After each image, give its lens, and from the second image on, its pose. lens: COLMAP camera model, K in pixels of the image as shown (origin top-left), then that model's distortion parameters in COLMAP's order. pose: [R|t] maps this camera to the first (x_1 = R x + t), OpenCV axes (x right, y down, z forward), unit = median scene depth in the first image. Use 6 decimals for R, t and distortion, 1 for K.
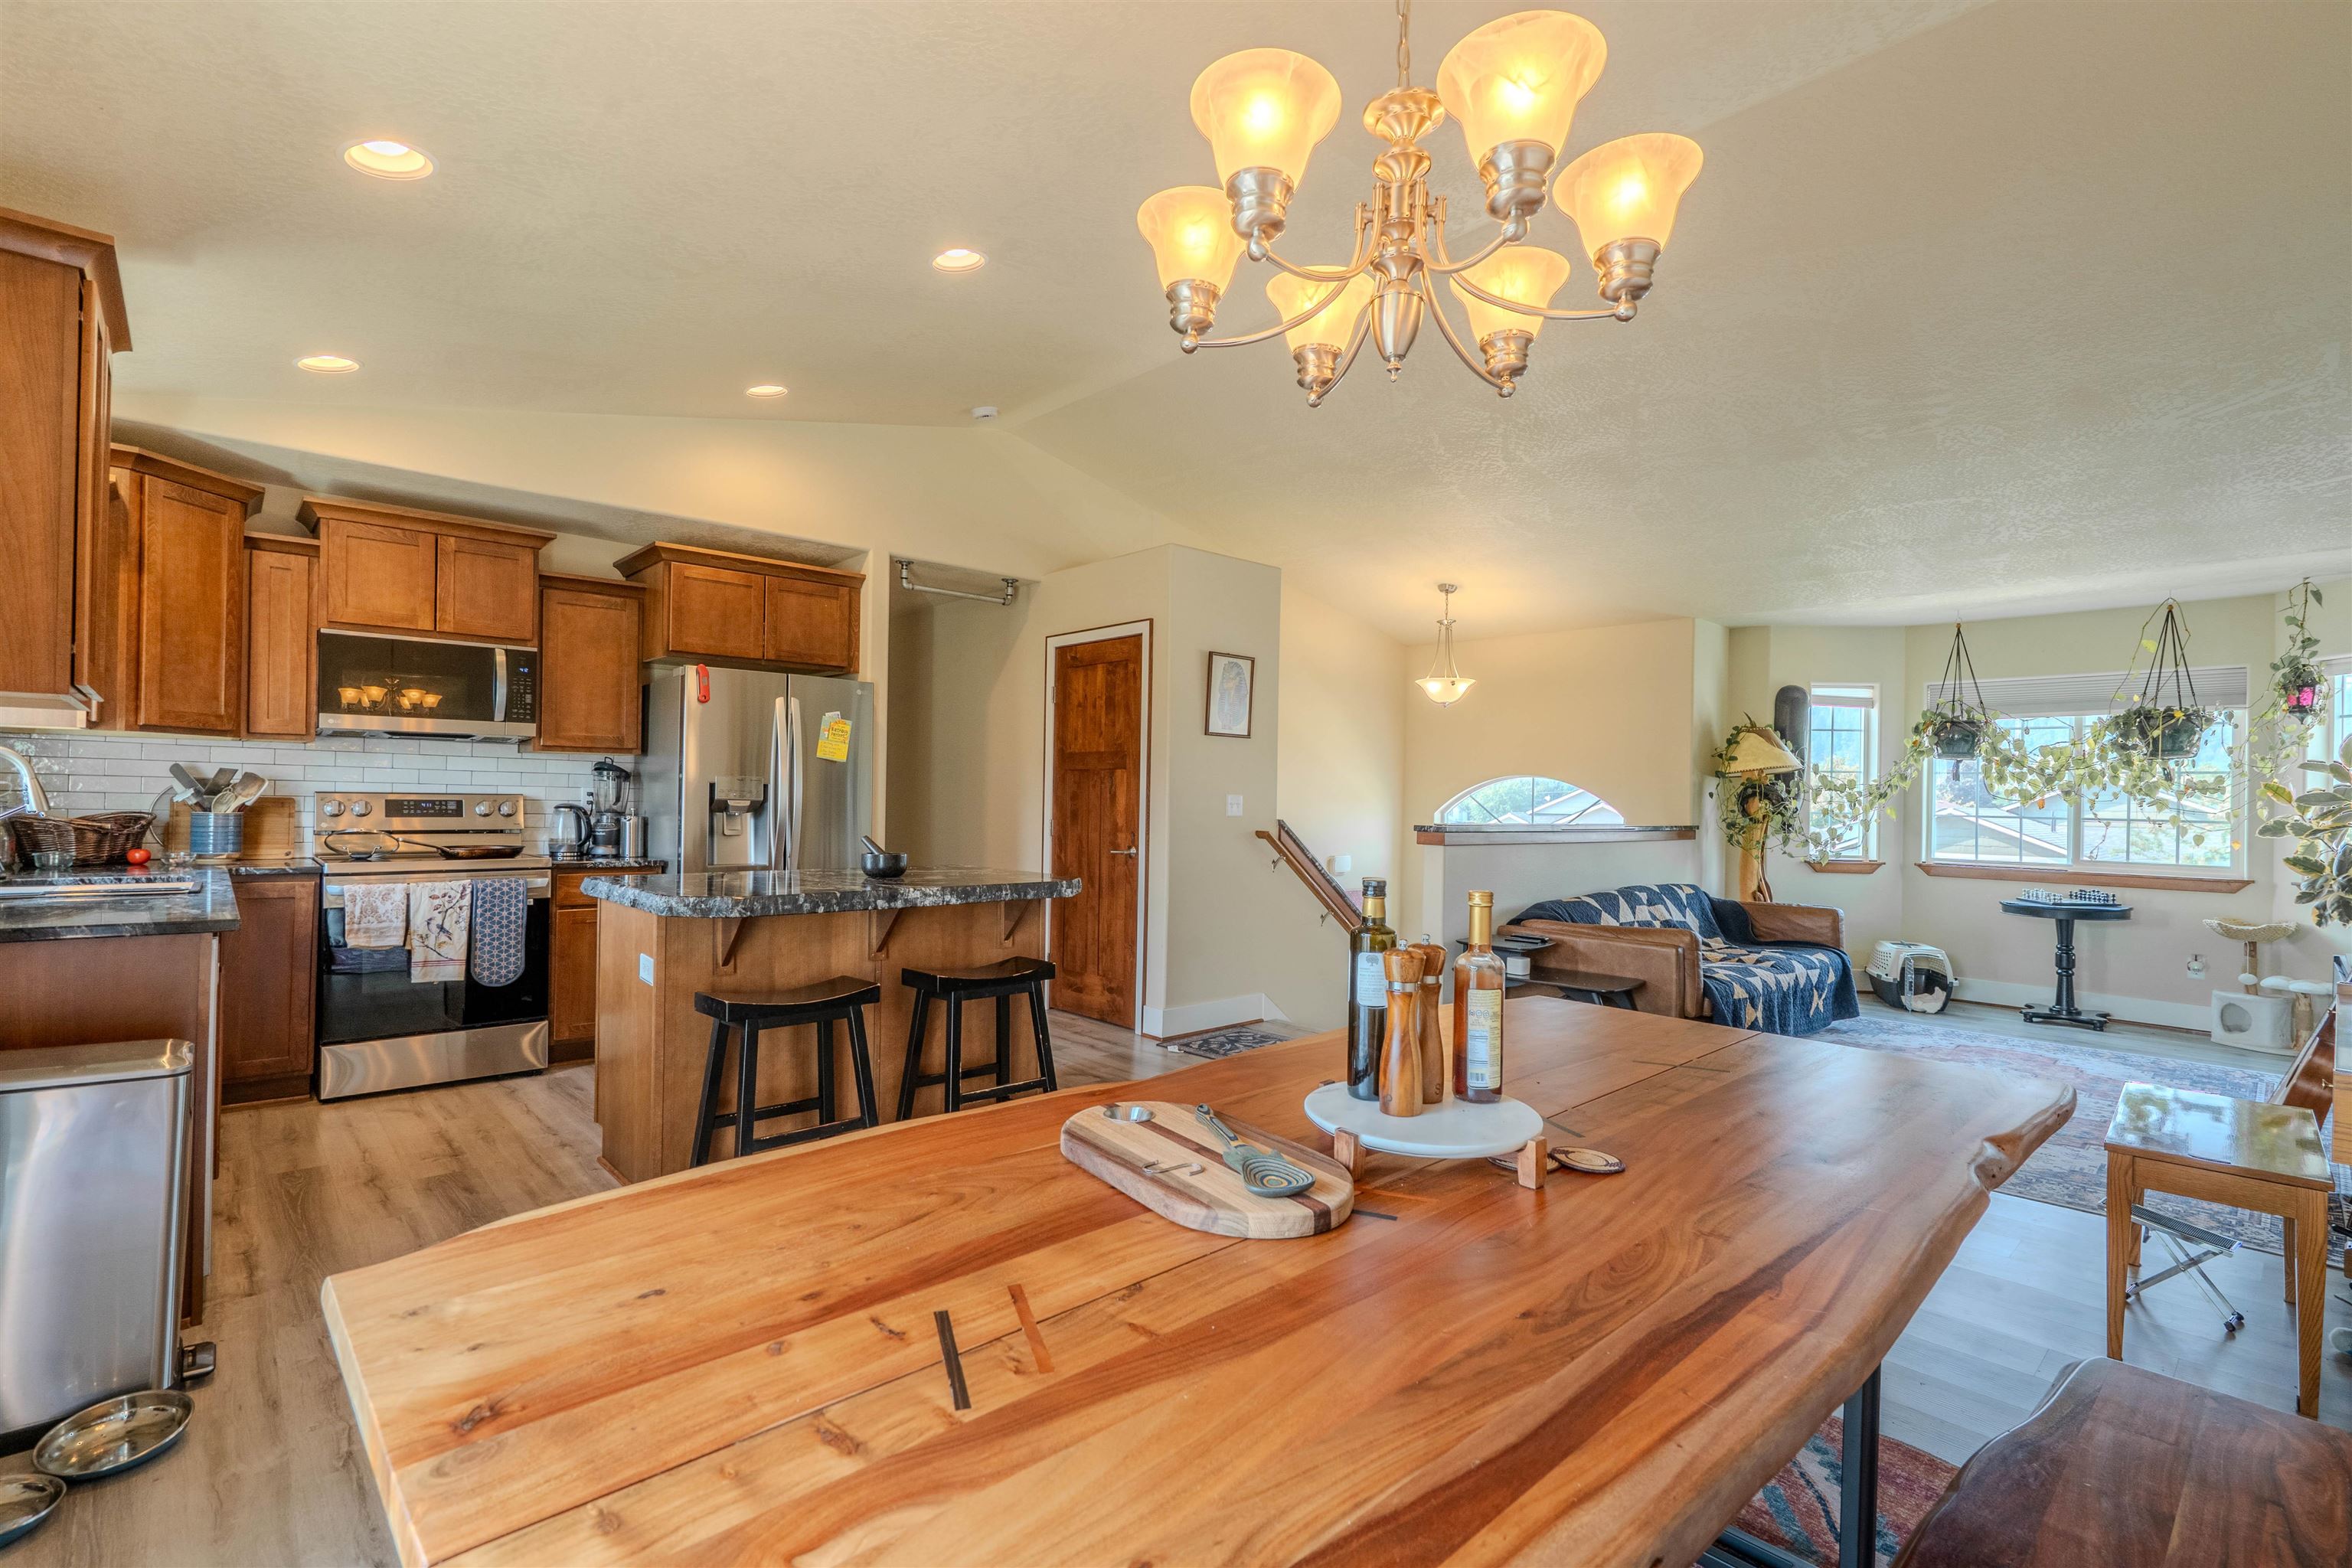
lens RADIAL K [[1061.1, 0, 1169.7], [0, 1061.1, 791.3], [0, 0, 1]] dist [-0.004015, 0.000217]
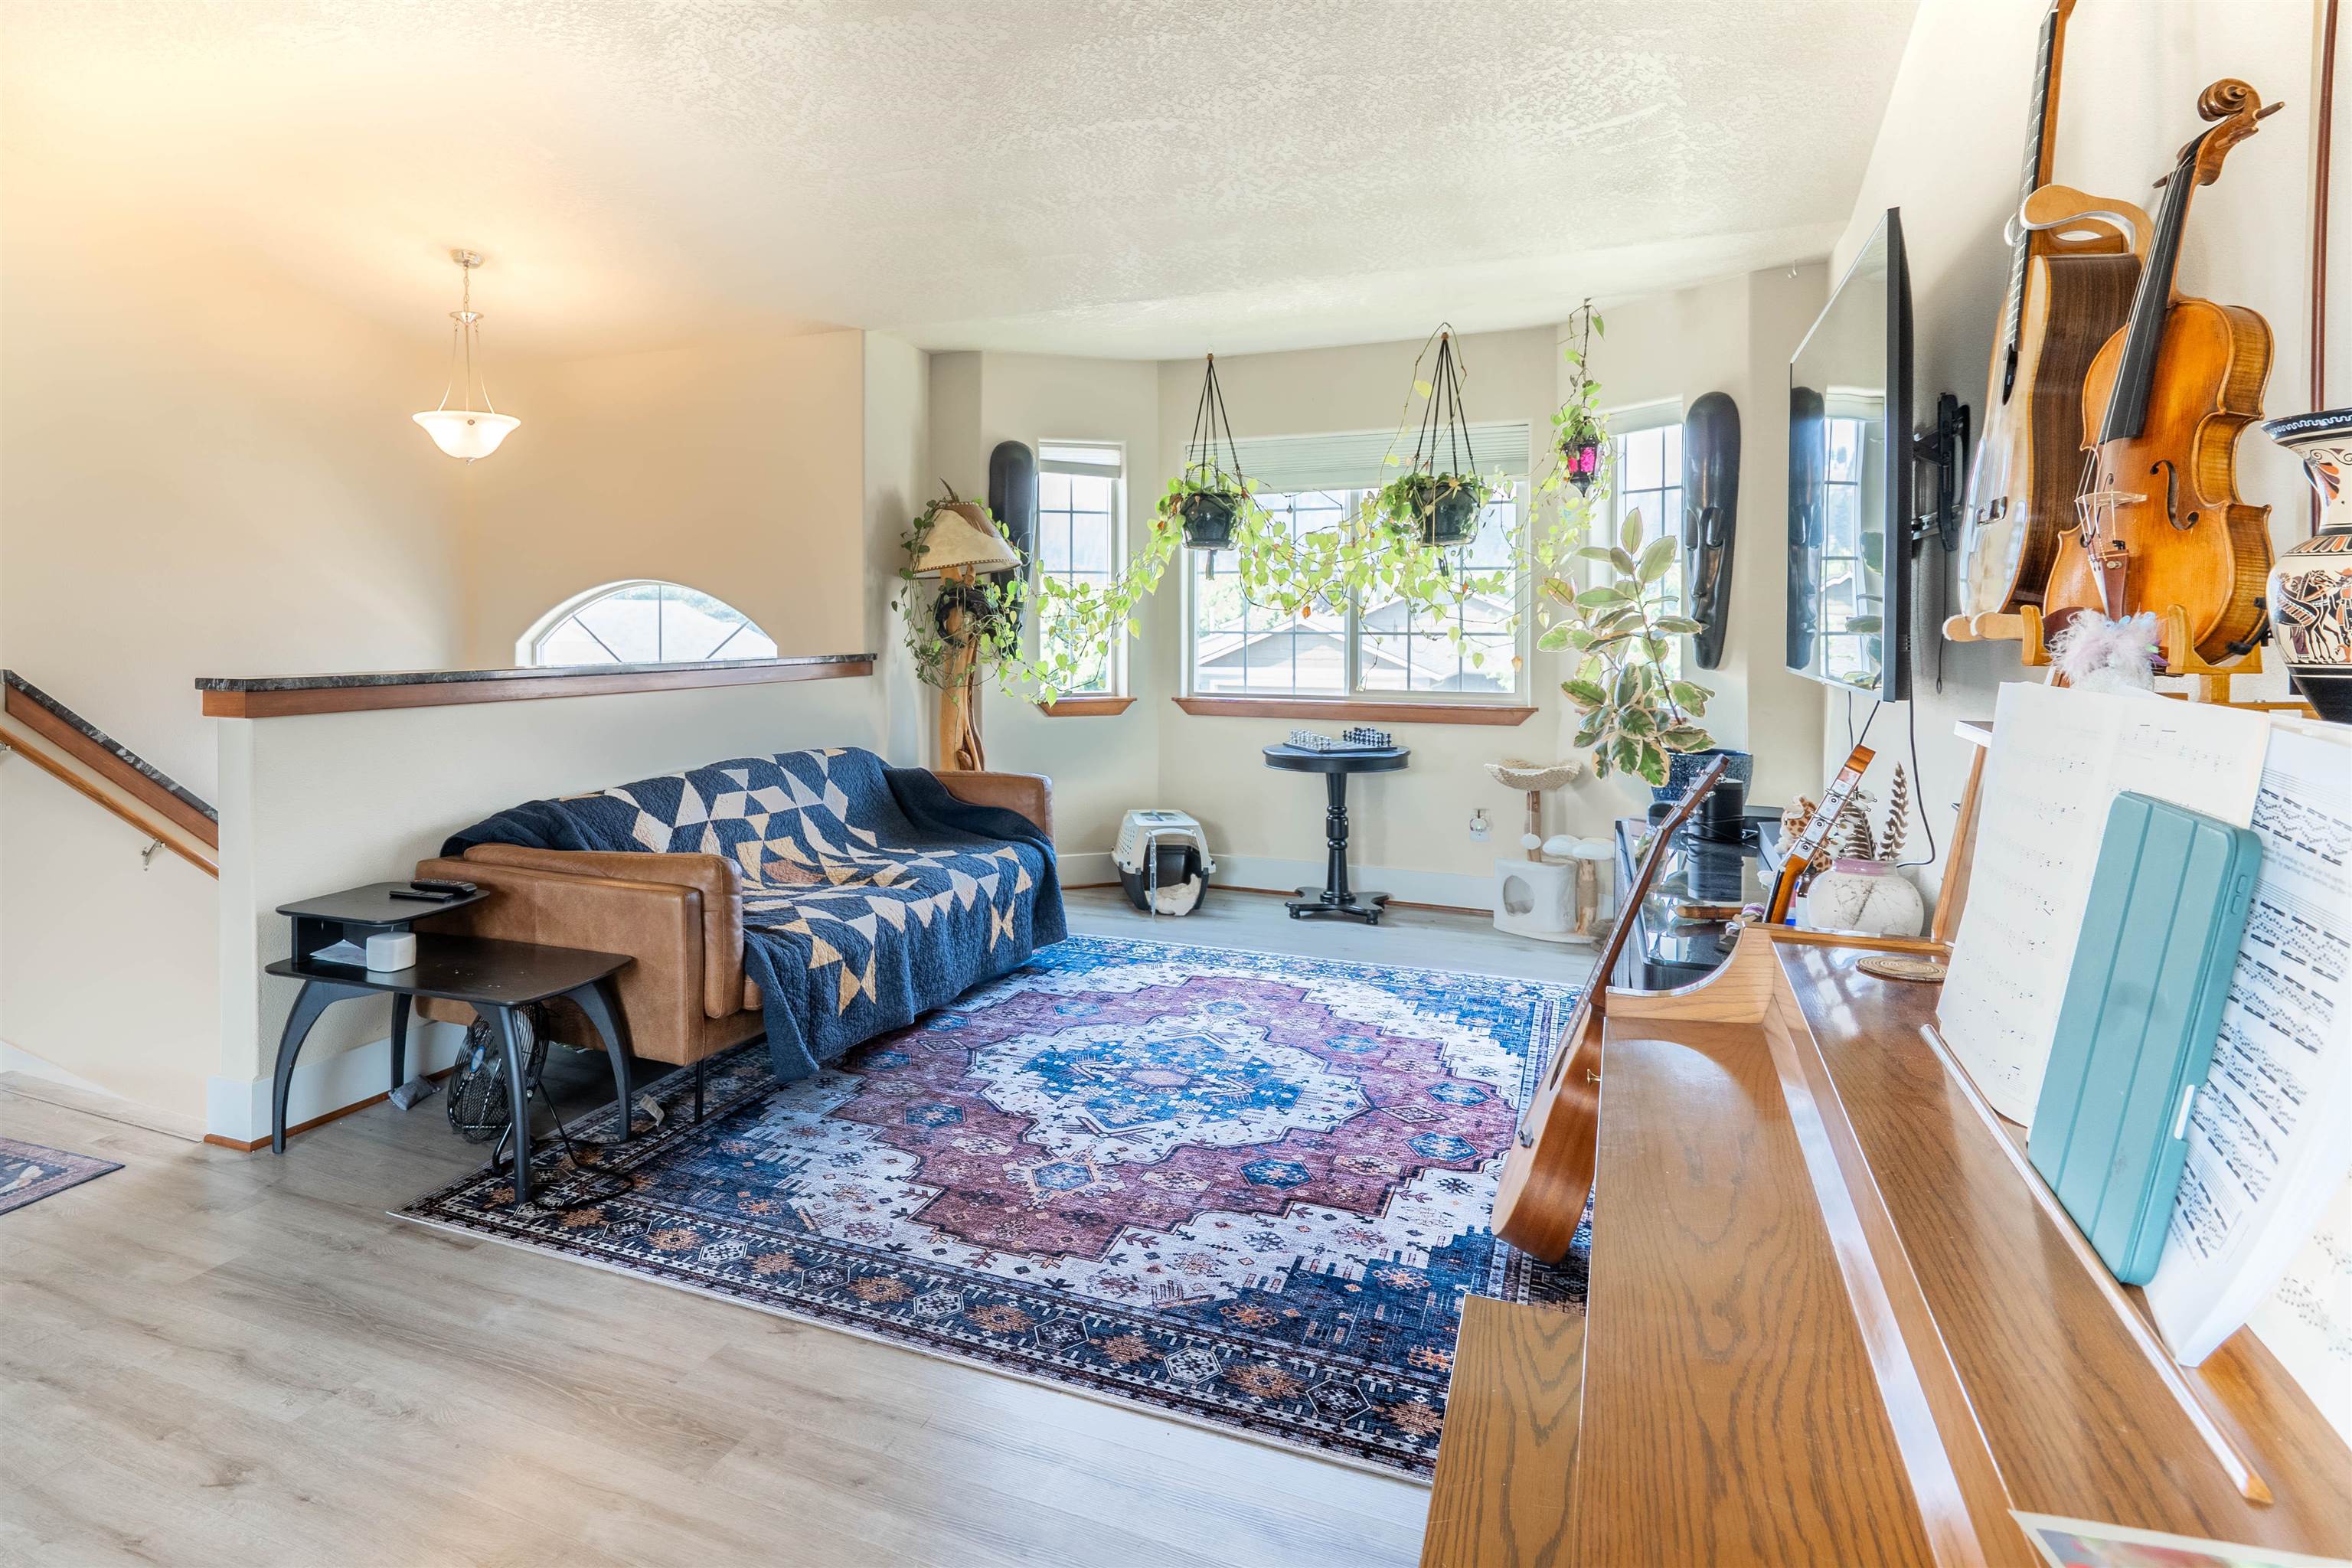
lens RADIAL K [[1128.3, 0, 1075.3], [0, 1128.3, 632.4], [0, 0, 1]] dist [-0.001169, -0.000137]
pose [[0.929789, -0.024173, 0.367299, 0.414684], [0.015863, 0.999546, 0.025627, 0.004441], [-0.367751, -0.018001, 0.929750, 0.365218]]
